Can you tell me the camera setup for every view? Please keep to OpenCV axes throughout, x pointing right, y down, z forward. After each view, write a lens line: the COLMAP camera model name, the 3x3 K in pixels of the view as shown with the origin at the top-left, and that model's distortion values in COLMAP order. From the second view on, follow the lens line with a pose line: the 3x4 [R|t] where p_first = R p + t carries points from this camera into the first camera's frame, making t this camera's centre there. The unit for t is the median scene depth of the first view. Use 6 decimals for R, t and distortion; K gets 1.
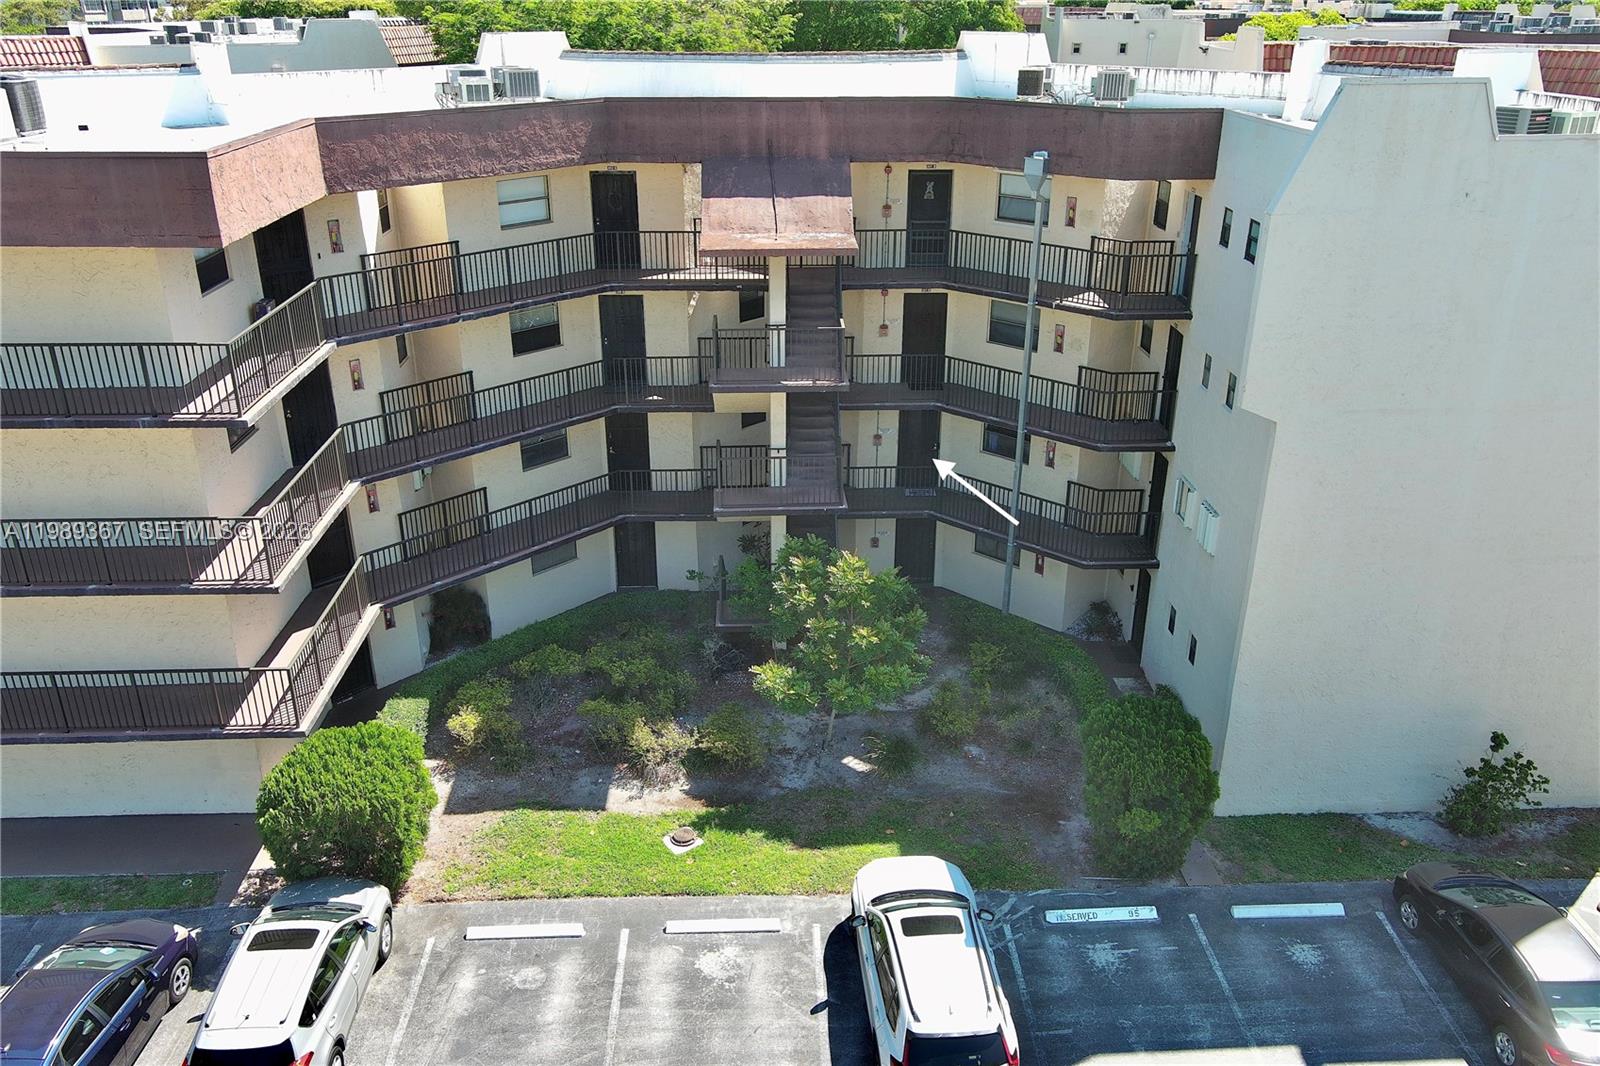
lens RADIAL K [[1308.8, 0, 801.1], [0, 1308.8, 534.8], [0, 0, 1]] dist [0.003848, -0.000662]
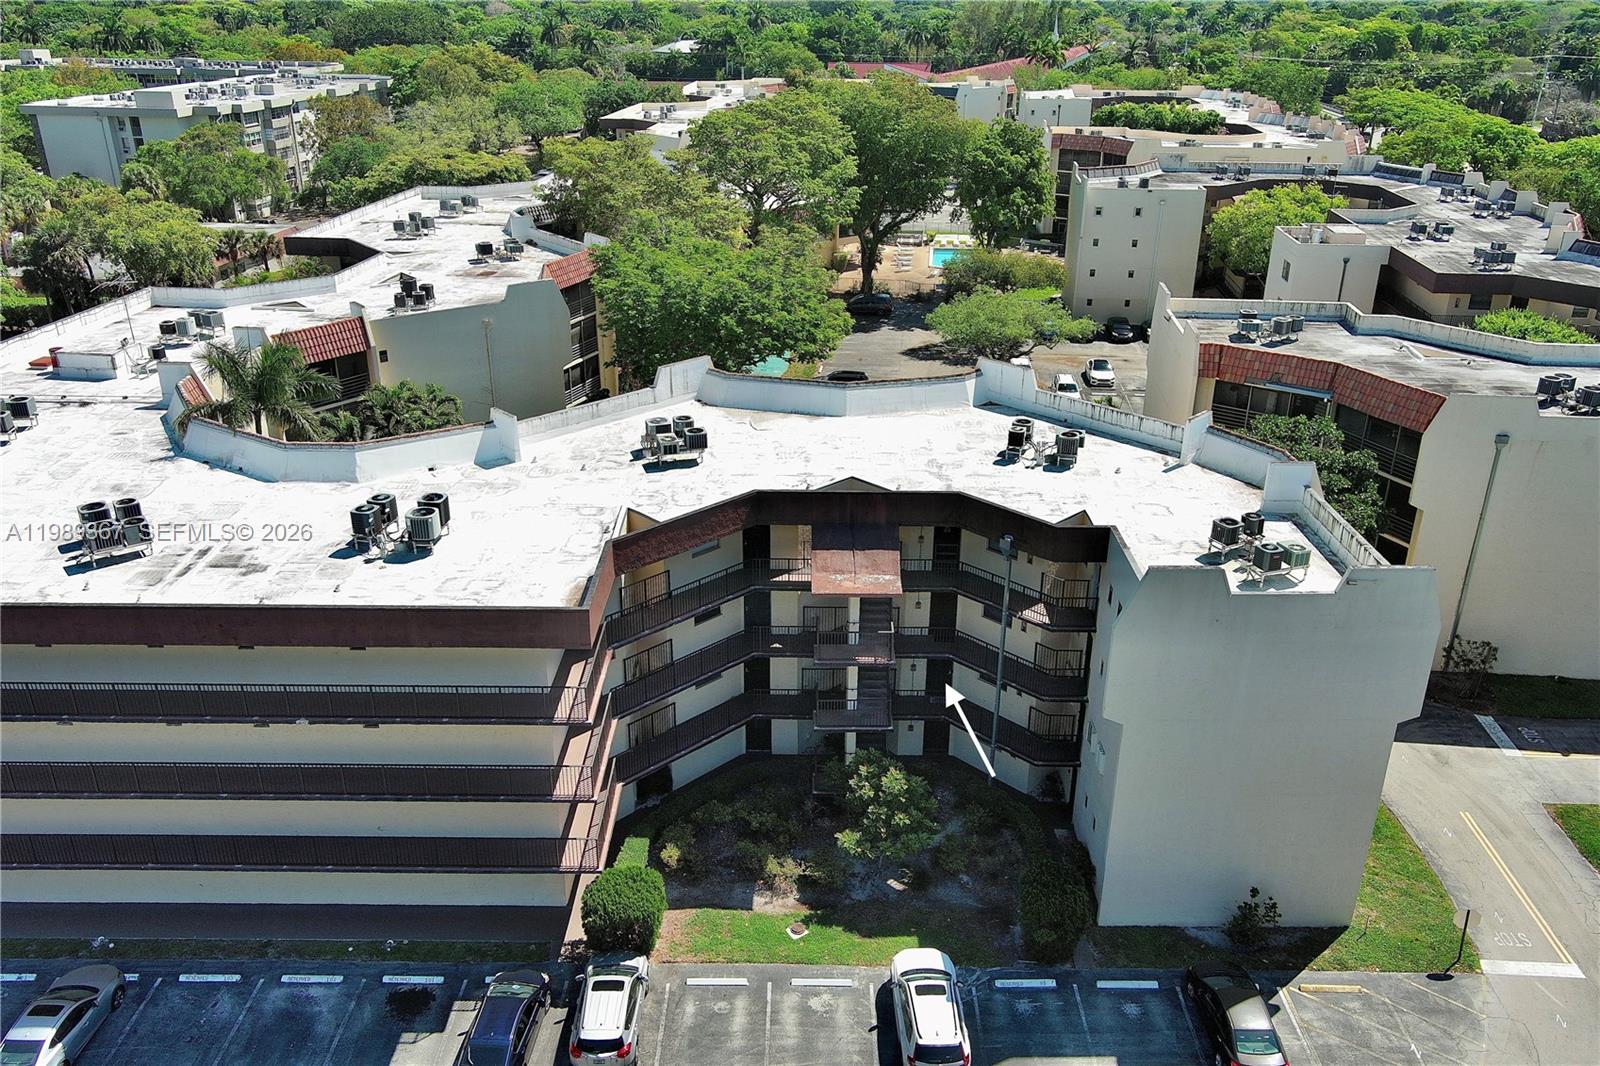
lens RADIAL K [[1308.8, 0, 798.1], [0, 1308.8, 530.1], [0, 0, 1]] dist [0.003848, -0.000662]
pose [[0.998959, 0.021305, -0.040342, -0.028509], [-0.021385, 0.999770, -0.001541, -0.314152], [0.040300, 0.002402, 0.999185, -0.797993]]
